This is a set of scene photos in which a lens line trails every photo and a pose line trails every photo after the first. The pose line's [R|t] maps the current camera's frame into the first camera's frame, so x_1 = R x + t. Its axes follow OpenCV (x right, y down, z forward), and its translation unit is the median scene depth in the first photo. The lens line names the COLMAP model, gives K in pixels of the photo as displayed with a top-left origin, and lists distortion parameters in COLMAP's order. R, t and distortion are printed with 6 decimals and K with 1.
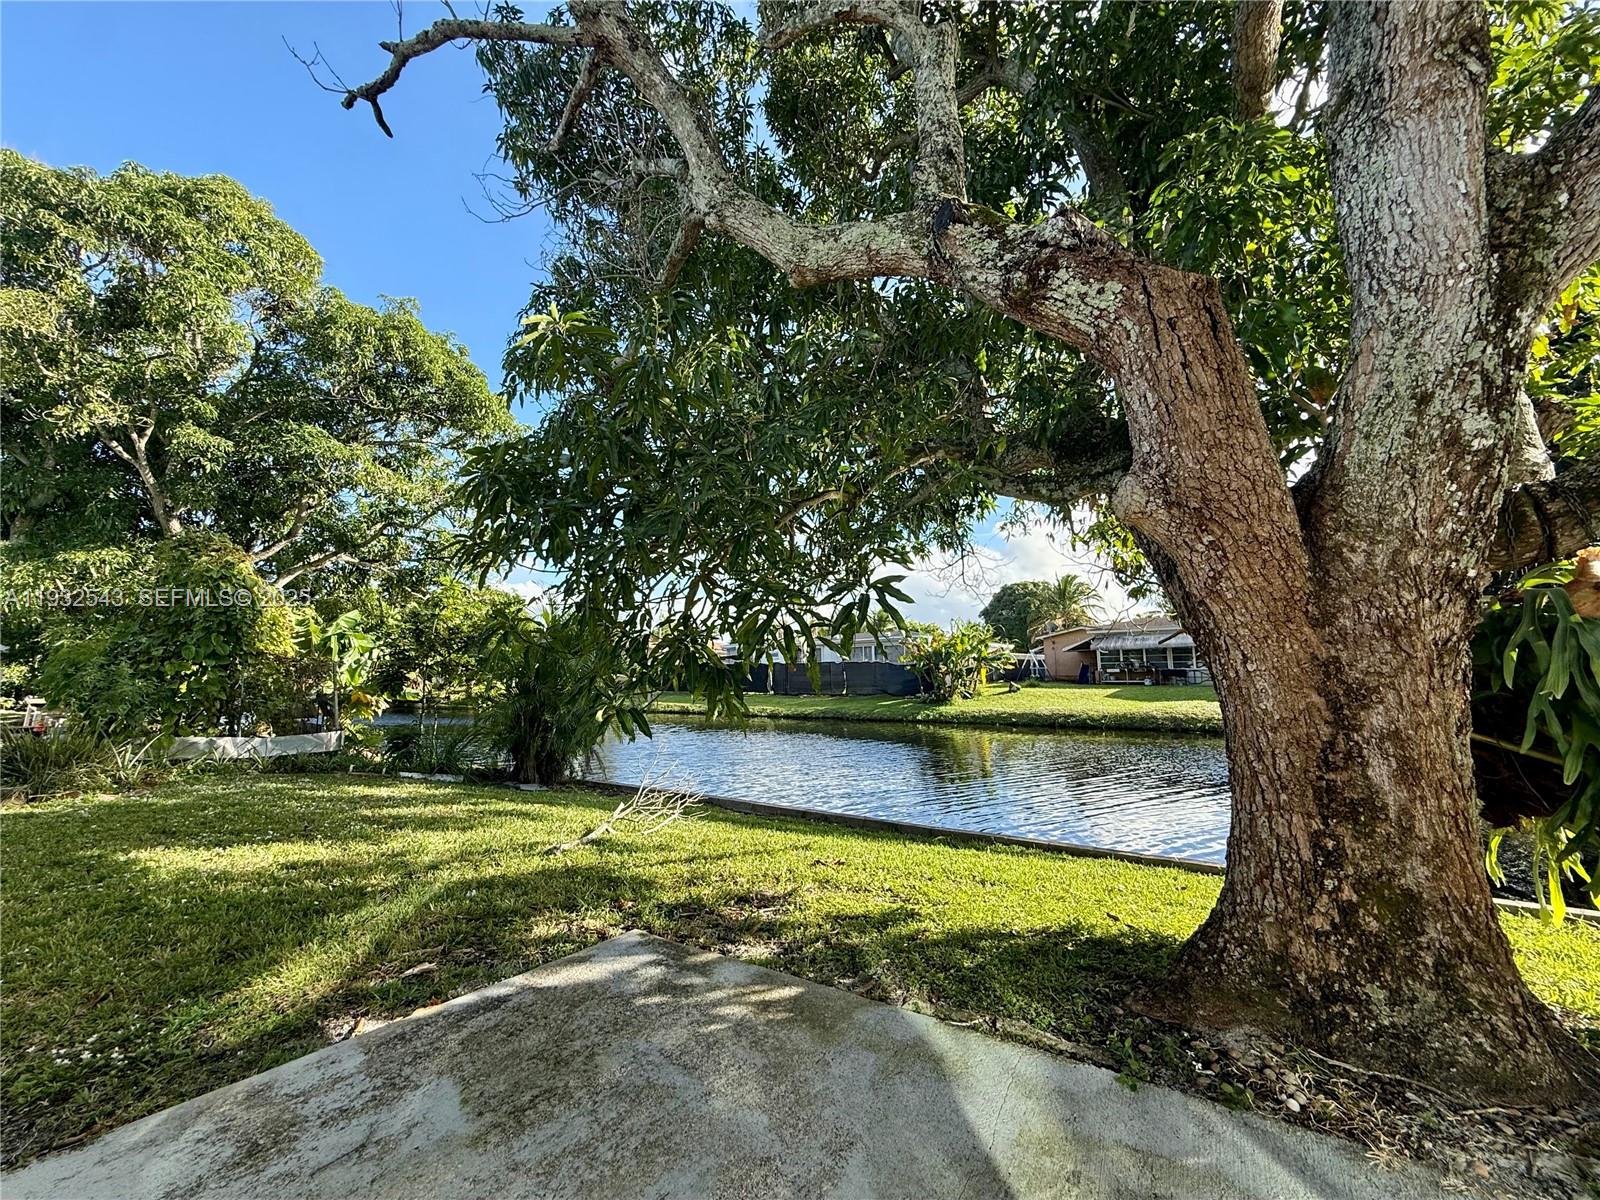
lens RADIAL K [[646.1, 0, 800.0], [0, 646.1, 600.0], [0, 0, 1]] dist [-0.000478, 0.000038]
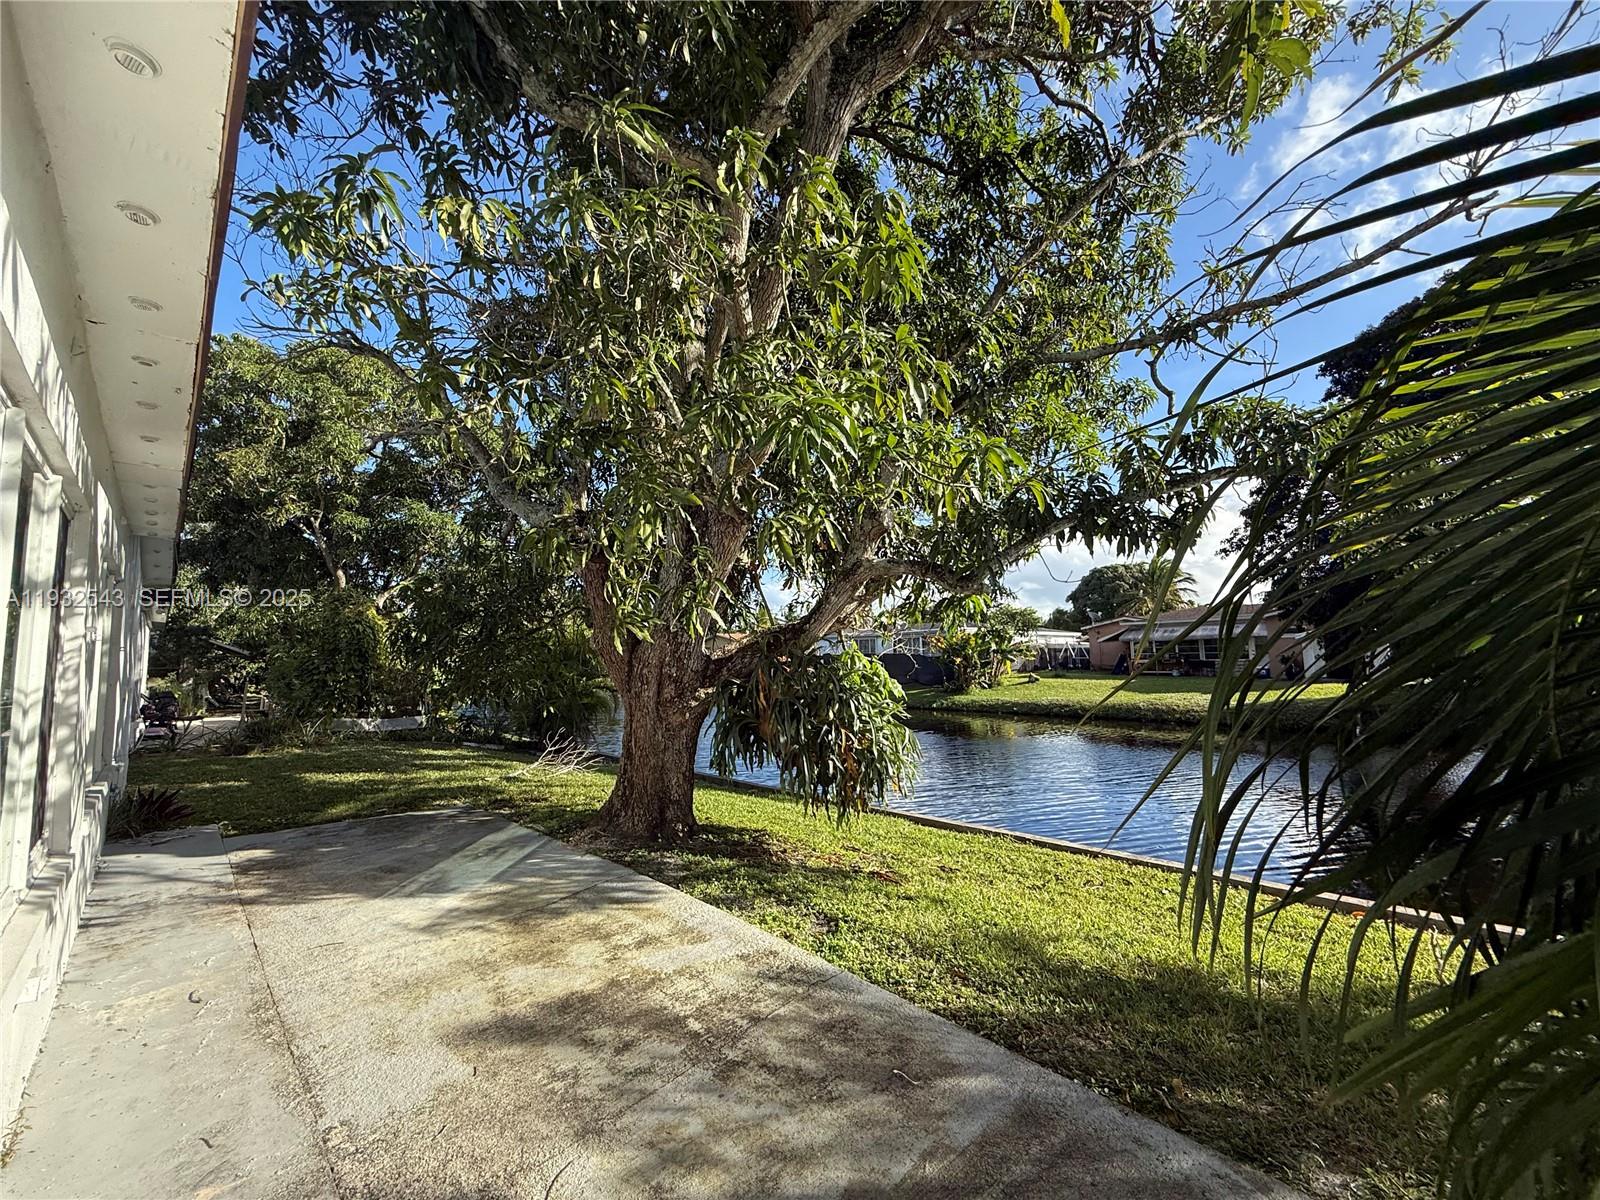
lens RADIAL K [[655.0, 0, 800.0], [0, 655.0, 600.0], [0, 0, 1]] dist [-0.003074, -0.000305]
pose [[0.982728, -0.019127, -0.184064, 0.377821], [0.024528, 0.999332, 0.027107, -0.077835], [0.183422, -0.031154, 0.982540, -0.308129]]
